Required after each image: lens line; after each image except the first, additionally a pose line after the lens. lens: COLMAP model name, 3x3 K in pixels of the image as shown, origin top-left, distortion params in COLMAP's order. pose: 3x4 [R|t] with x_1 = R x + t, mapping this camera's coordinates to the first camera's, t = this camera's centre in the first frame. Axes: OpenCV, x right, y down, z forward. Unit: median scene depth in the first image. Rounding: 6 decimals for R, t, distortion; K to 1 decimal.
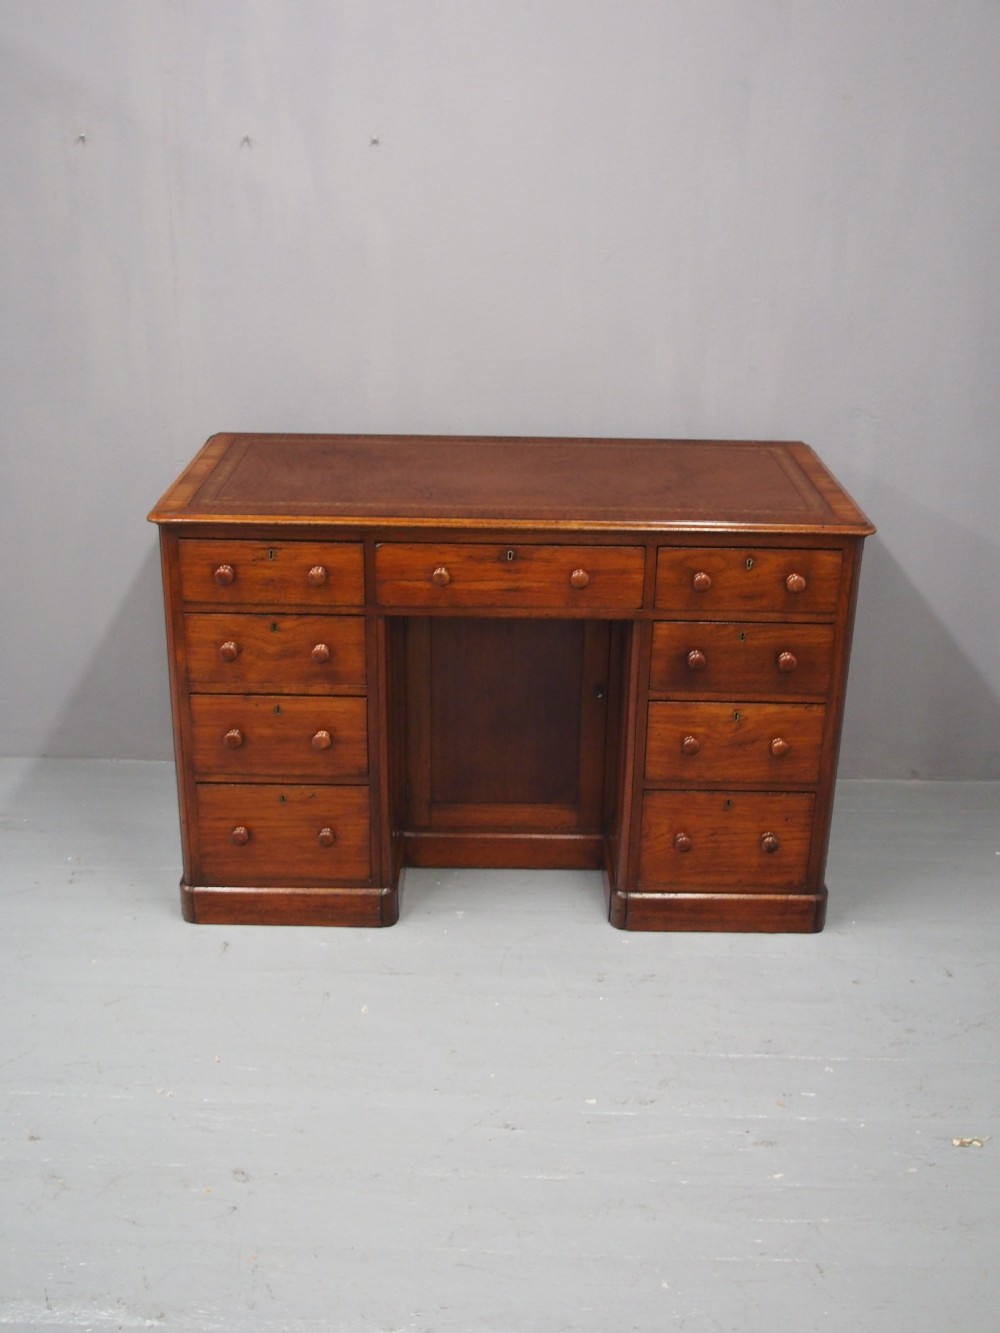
lens RADIAL K [[1439.3, 0, 493.6], [0, 1439.3, 664.8], [0, 0, 1]] dist [-0.000284, 0.000818]
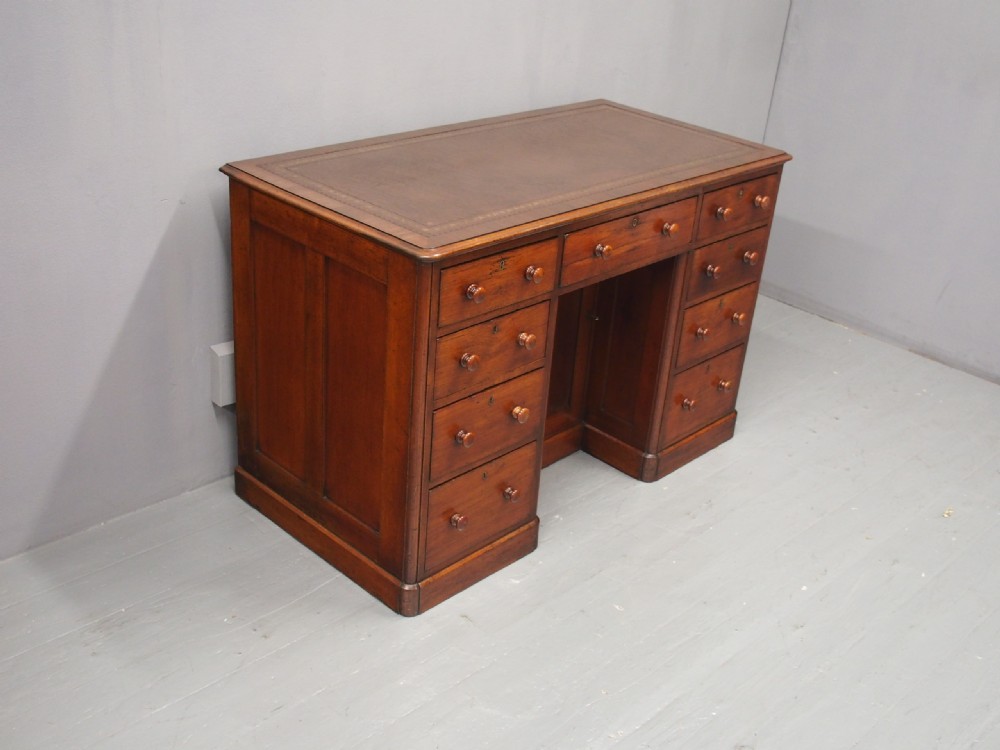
lens RADIAL K [[1136.9, 0, 508.4], [0, 1136.9, 388.2], [0, 0, 1]] dist [0.004738, 0.007004]
pose [[0.683758, -0.297210, 0.666439, -0.735027], [0.206205, 0.954769, 0.214233, -0.166571], [-0.699968, -0.009060, 0.714117, 0.361178]]
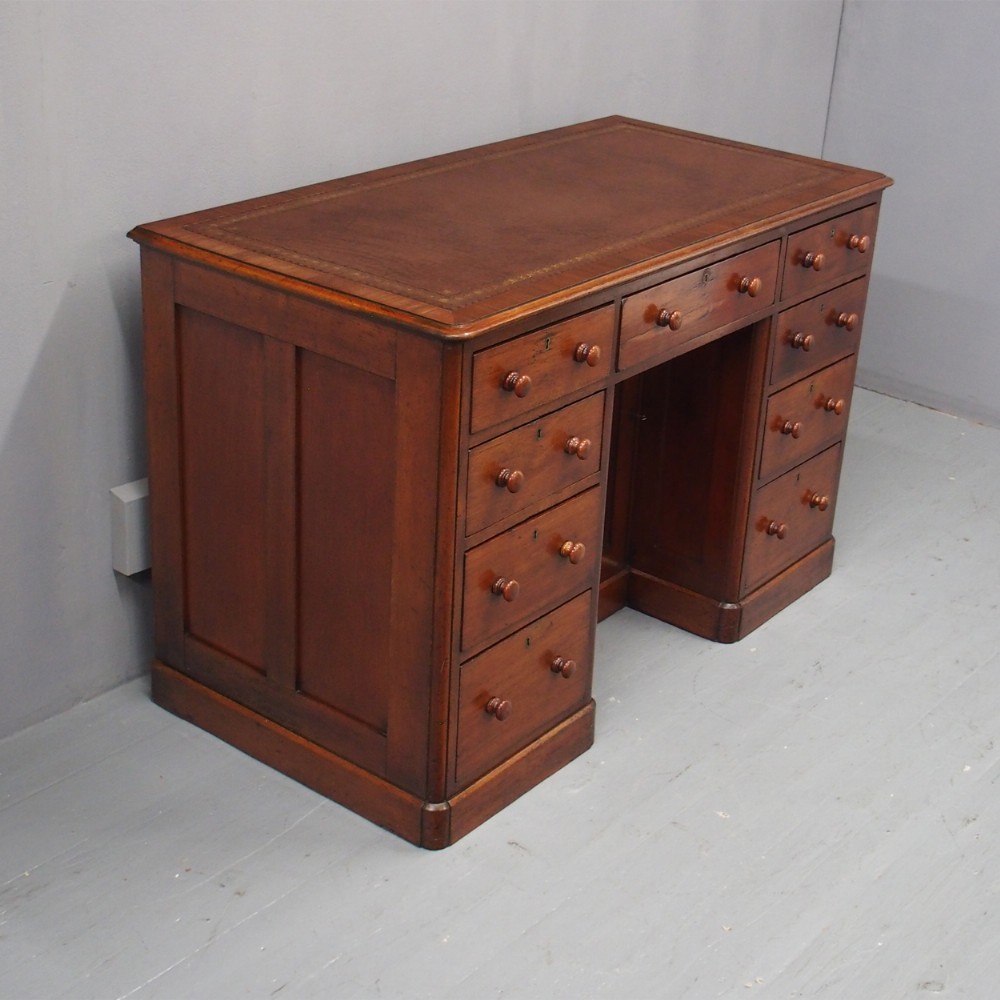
lens RADIAL K [[1701.4, 0, 539.3], [0, 1701.4, 473.3], [0, 0, 1]] dist [0.005701, -0.008619]
pose [[0.599247, -0.306457, 0.739586, -0.848063], [0.252112, 0.949065, 0.188985, -0.181743], [-0.759831, 0.073209, 0.645986, 0.386179]]
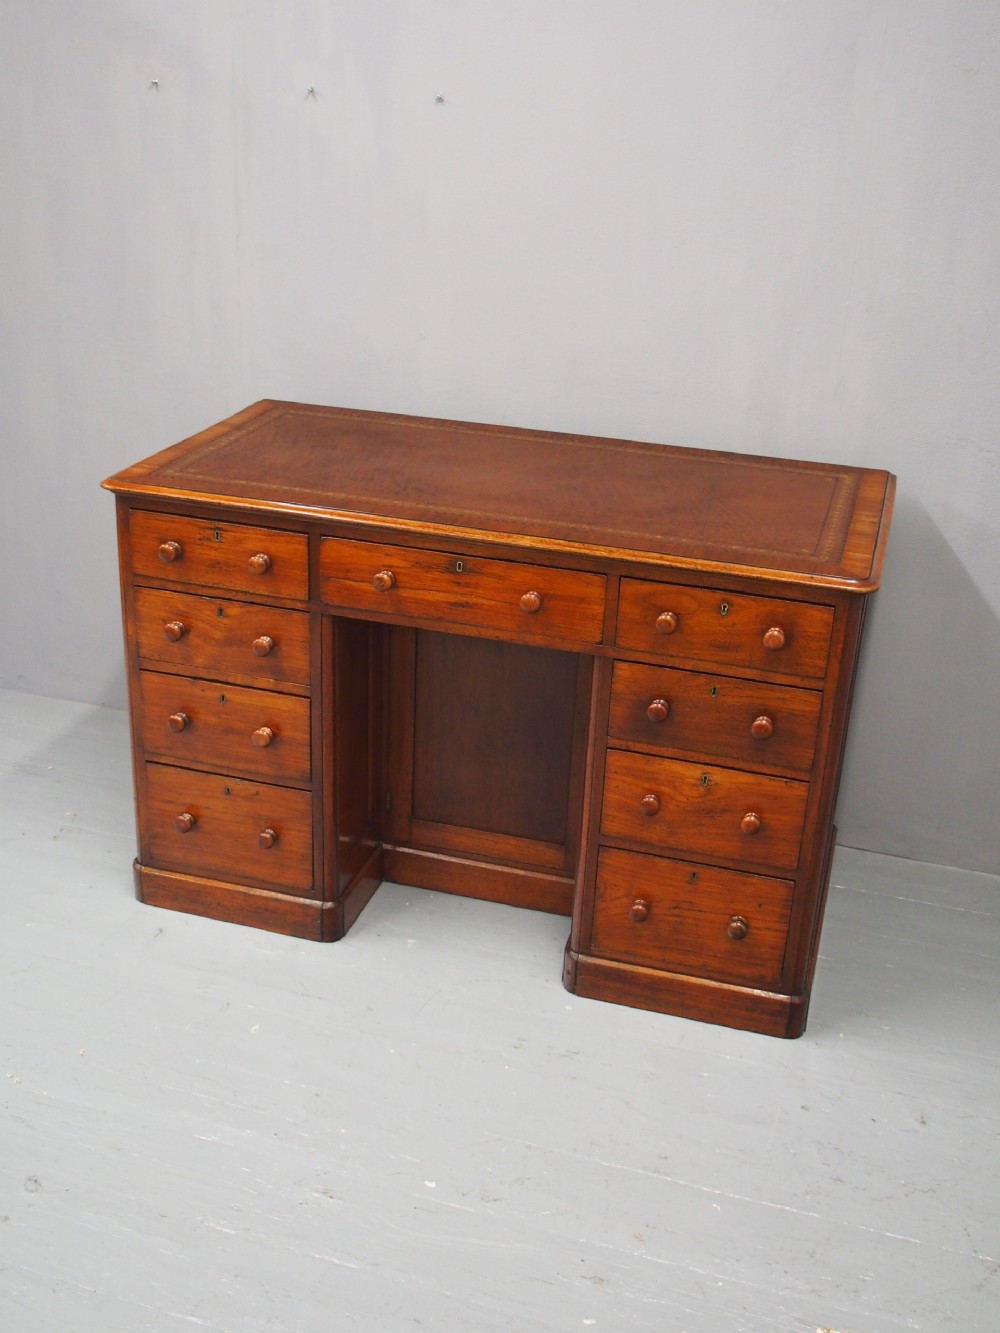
lens RADIAL K [[1439.3, 0, 493.6], [0, 1439.3, 664.8], [0, 0, 1]] dist [-0.000284, 0.000818]
pose [[0.960401, 0.134725, -0.243883, 0.251144], [-0.128856, 0.990859, 0.039937, -0.052024], [0.247035, -0.006930, 0.968982, 0.128176]]
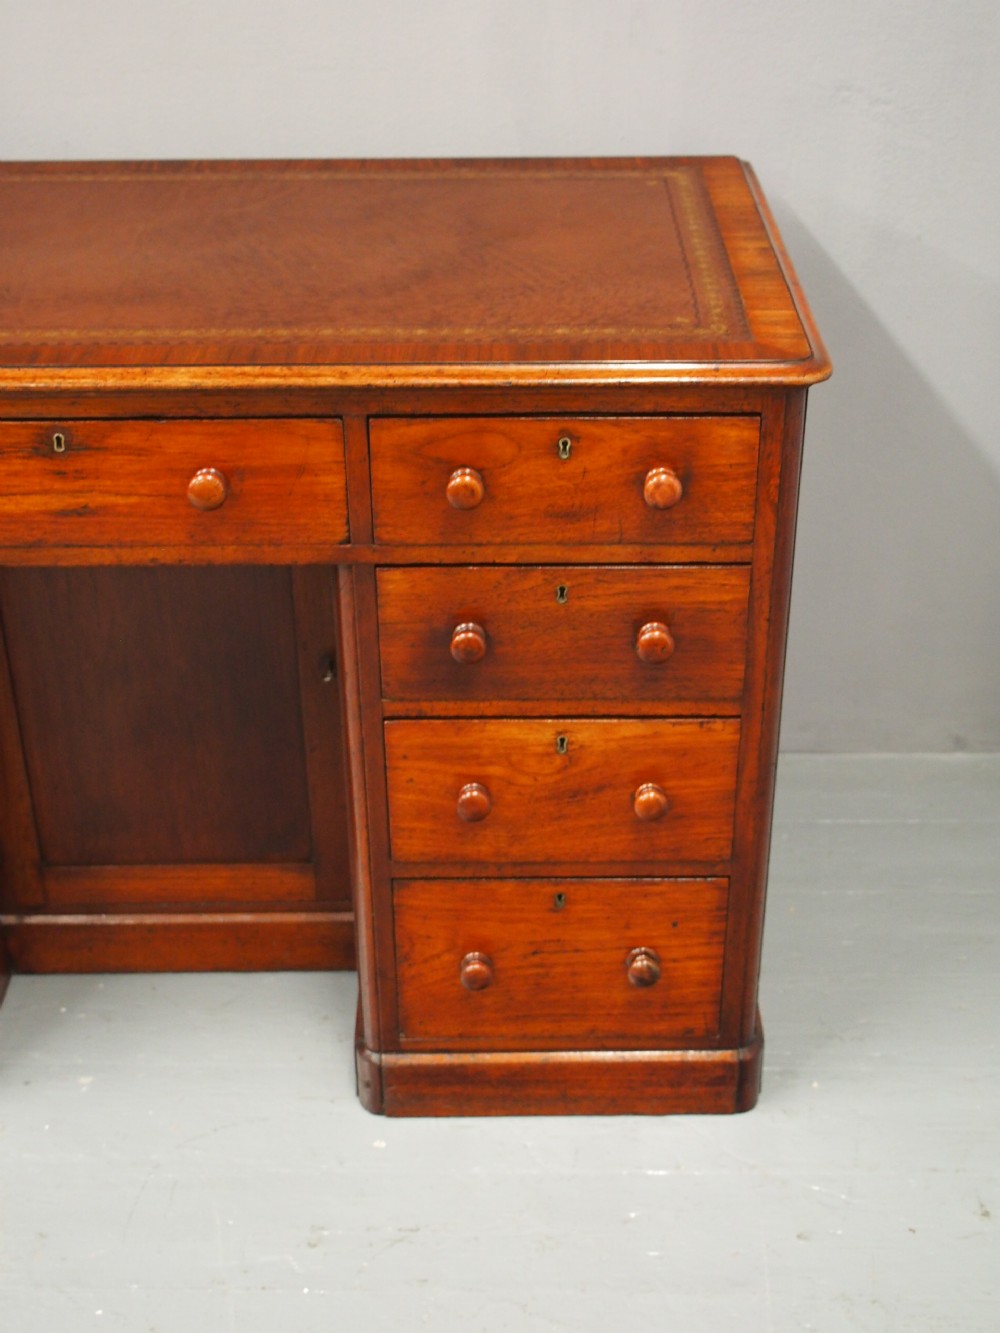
lens RADIAL K [[1806.0, 0, 496.0], [0, 1806.0, 667.3], [0, 0, 1]] dist [-0.007297, 0.024038]
pose [[0.999677, -0.022325, -0.012111, 0.155548], [0.023889, 0.988426, 0.149809, -0.085523], [0.008626, -0.150050, 0.988641, 0.389405]]
